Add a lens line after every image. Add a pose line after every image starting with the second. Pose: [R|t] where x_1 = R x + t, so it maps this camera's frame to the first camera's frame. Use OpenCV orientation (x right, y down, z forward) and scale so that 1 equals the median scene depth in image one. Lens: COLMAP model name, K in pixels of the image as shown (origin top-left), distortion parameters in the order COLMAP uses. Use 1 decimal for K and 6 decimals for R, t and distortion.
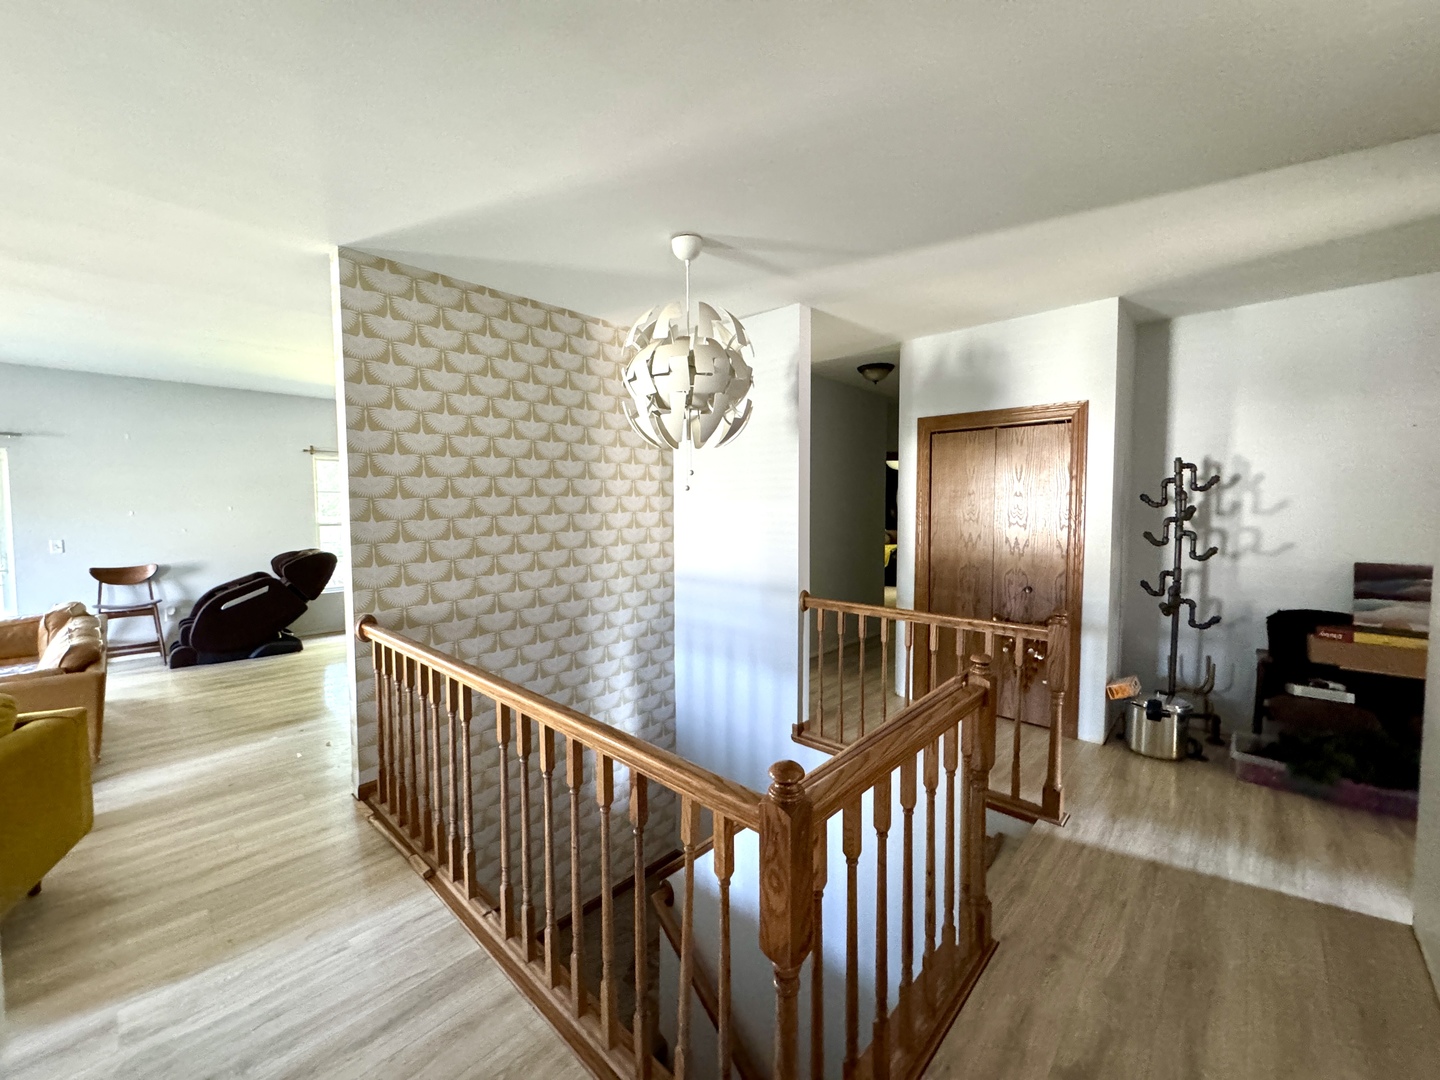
lens RADIAL K [[571.3, 0, 720.0], [0, 571.3, 540.0], [0, 0, 1]] dist [-0.000978, -0.000210]
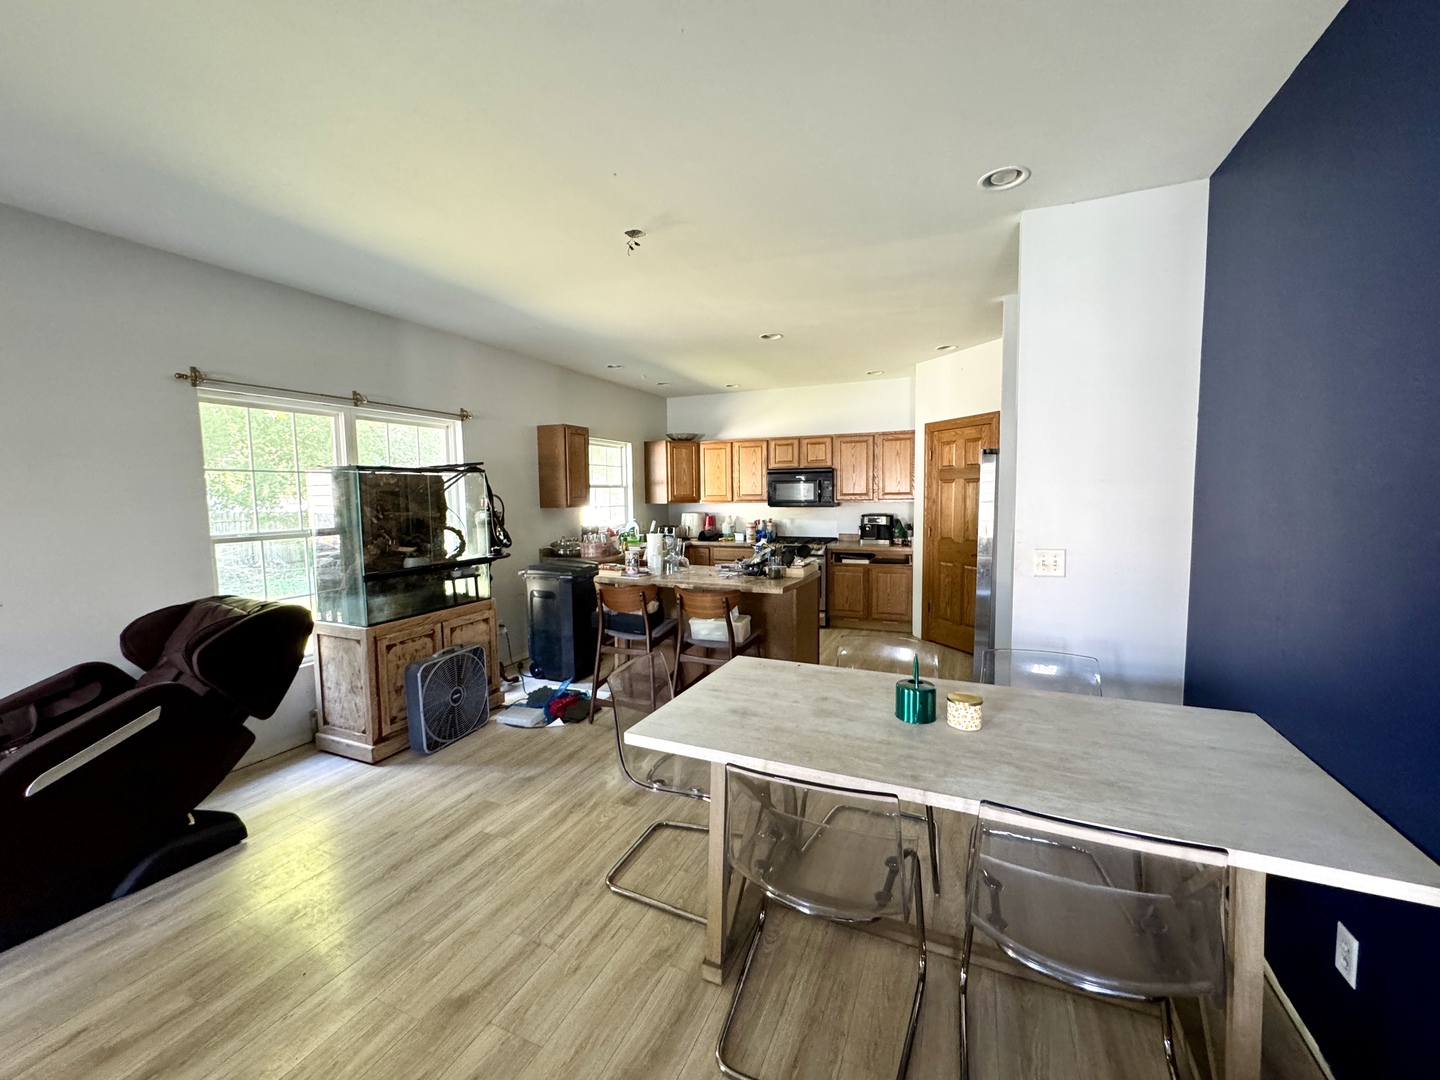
lens RADIAL K [[571.3, 0, 720.0], [0, 571.3, 540.0], [0, 0, 1]] dist [-0.000978, -0.000210]
pose [[0.944763, -0.032326, 0.326157, -0.546540], [0.026865, 0.999414, 0.021234, -0.031062], [-0.326652, -0.011299, 0.945077, 0.504078]]
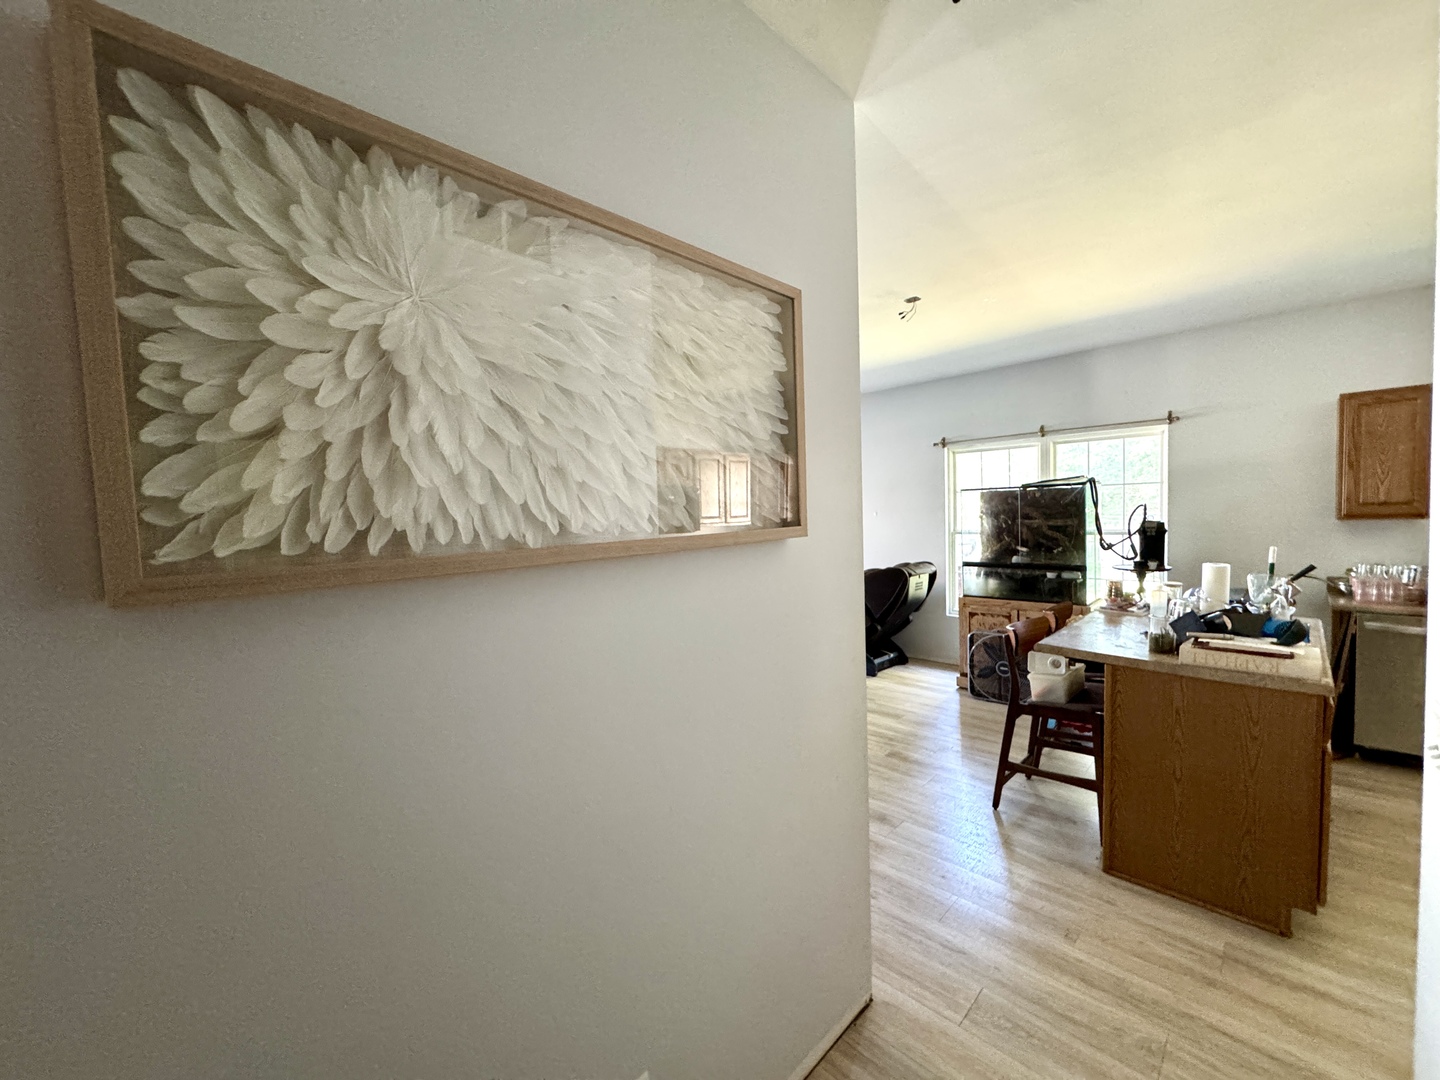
lens RADIAL K [[565.0, 0, 711.4], [0, 565.0, 541.5], [0, 0, 1]] dist [-0.002062, -0.000271]
pose [[-0.050049, 0.062821, -0.996769, 0.148500], [-0.031071, 0.997439, 0.064424, -0.065071], [0.998263, 0.034195, -0.047969, 0.815435]]
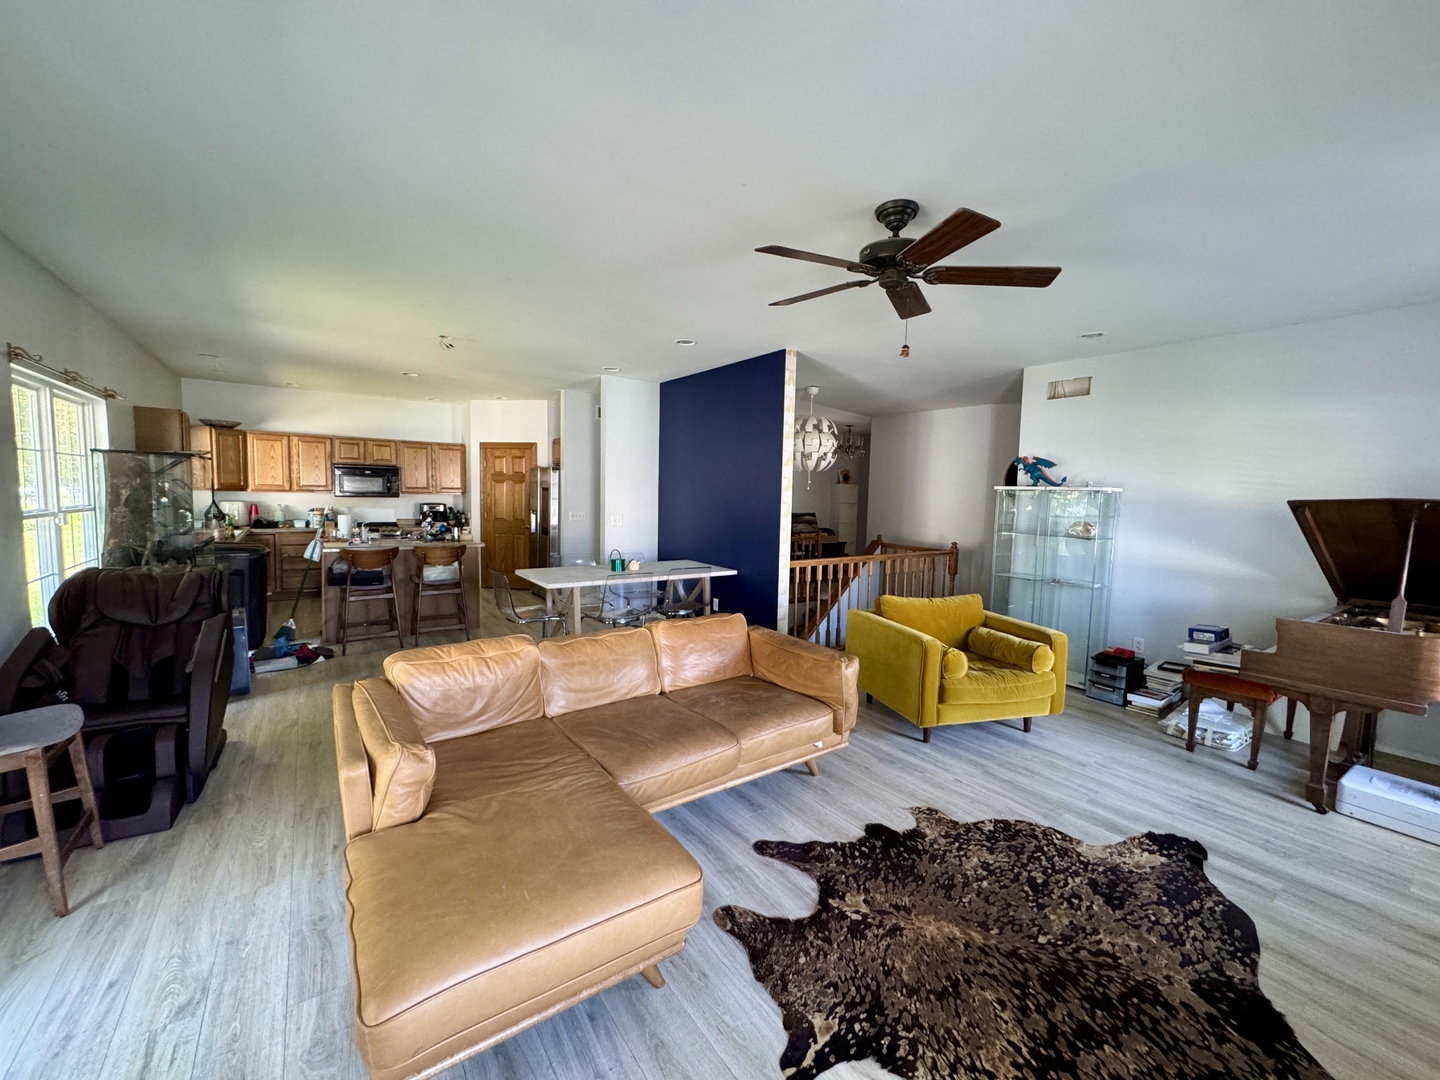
lens RADIAL K [[565.0, 0, 711.4], [0, 565.0, 541.5], [0, 0, 1]] dist [-0.002062, -0.000271]
pose [[0.222397, -0.078036, 0.971828, -1.185460], [0.035615, 0.996777, 0.071889, -0.029703], [-0.974305, 0.018624, 0.224460, 0.420726]]
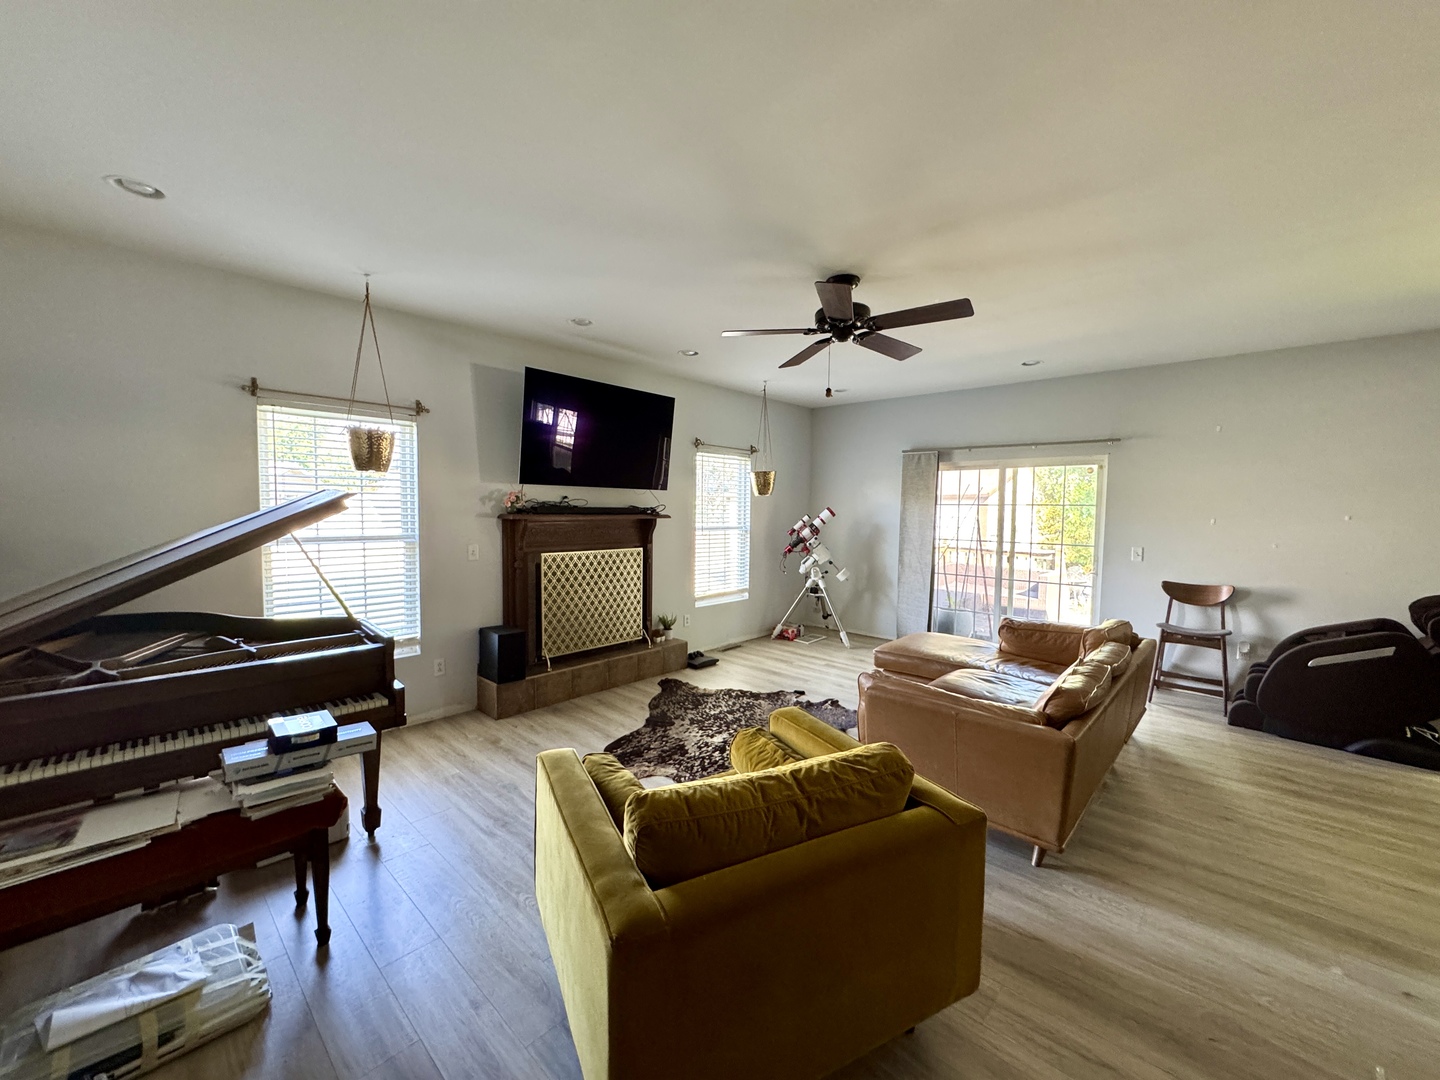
lens RADIAL K [[571.3, 0, 720.0], [0, 571.3, 540.0], [0, 0, 1]] dist [-0.000978, -0.000210]
pose [[-0.003168, 0.056562, -0.998394, -0.192299], [-0.069684, 0.995960, 0.056645, -0.017355], [0.997564, 0.069752, 0.000787, 0.279105]]
